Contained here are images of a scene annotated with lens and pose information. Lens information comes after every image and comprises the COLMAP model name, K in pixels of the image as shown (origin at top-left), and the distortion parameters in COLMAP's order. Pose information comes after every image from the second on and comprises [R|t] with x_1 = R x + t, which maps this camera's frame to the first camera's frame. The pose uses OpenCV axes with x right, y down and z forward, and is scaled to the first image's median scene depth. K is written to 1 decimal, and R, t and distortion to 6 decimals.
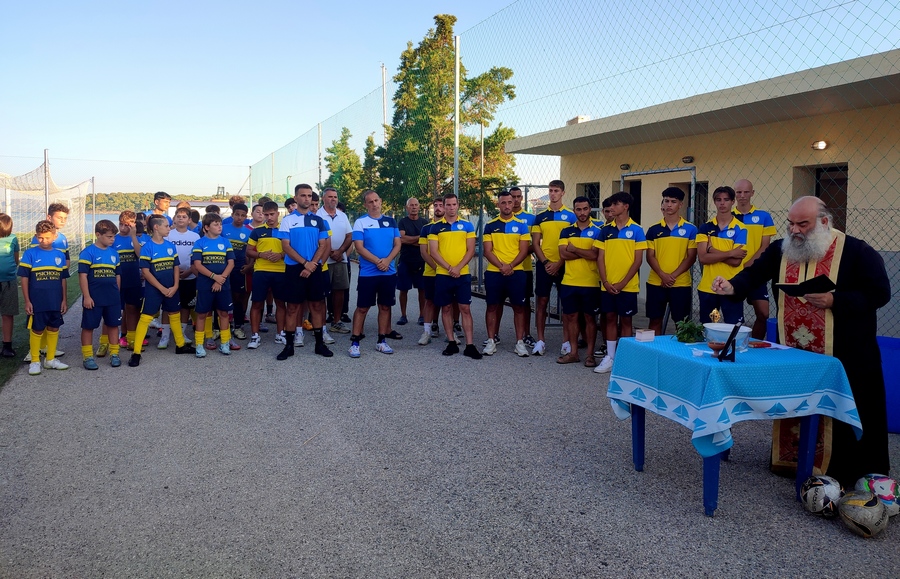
lens RADIAL K [[675.4, 0, 447.6], [0, 675.4, 250.8], [0, 0, 1]] dist [0.027053, -0.003749]
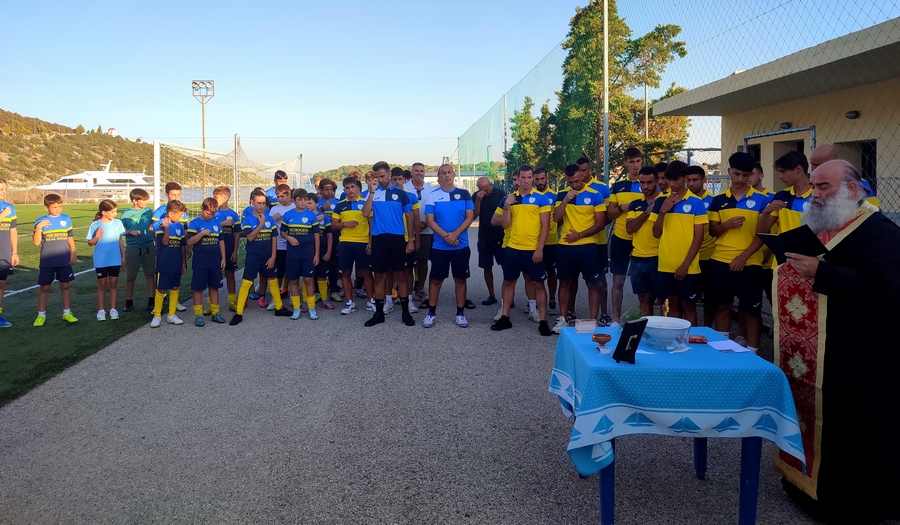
lens RADIAL K [[670.3, 0, 445.0], [0, 670.3, 194.6], [0, 0, 1]] dist [0.030833, -0.005188]
pose [[0.939684, -0.010890, -0.341869, 0.172626], [0.000160, 0.999507, -0.031397, -0.008687], [0.342043, 0.029449, 0.939223, 0.037096]]
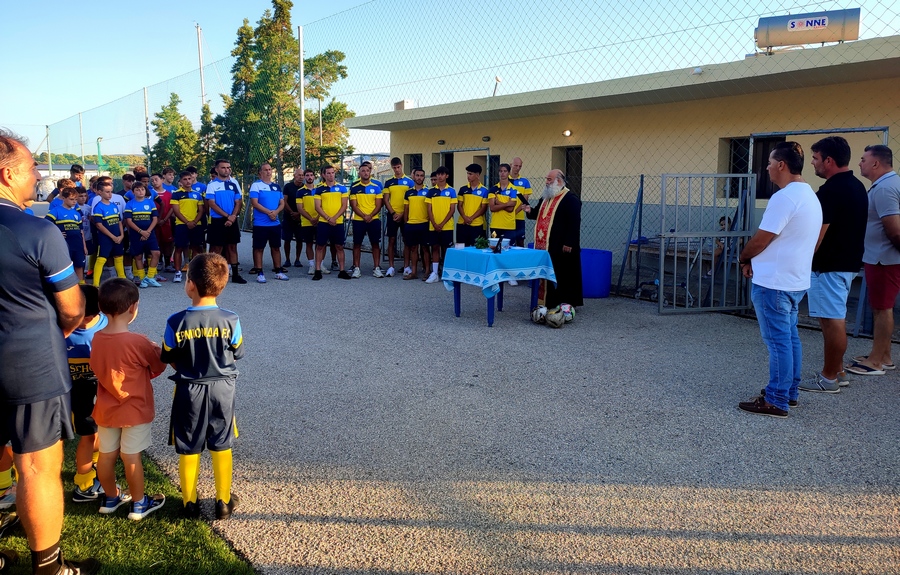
lens RADIAL K [[702.6, 0, 452.8], [0, 702.6, 242.2], [0, 0, 1]] dist [0.050886, -0.001005]
pose [[0.961105, -0.030594, 0.274484, -0.110356], [0.019328, 0.998860, 0.043657, 0.011331], [-0.275507, -0.036653, 0.960600, -0.365526]]
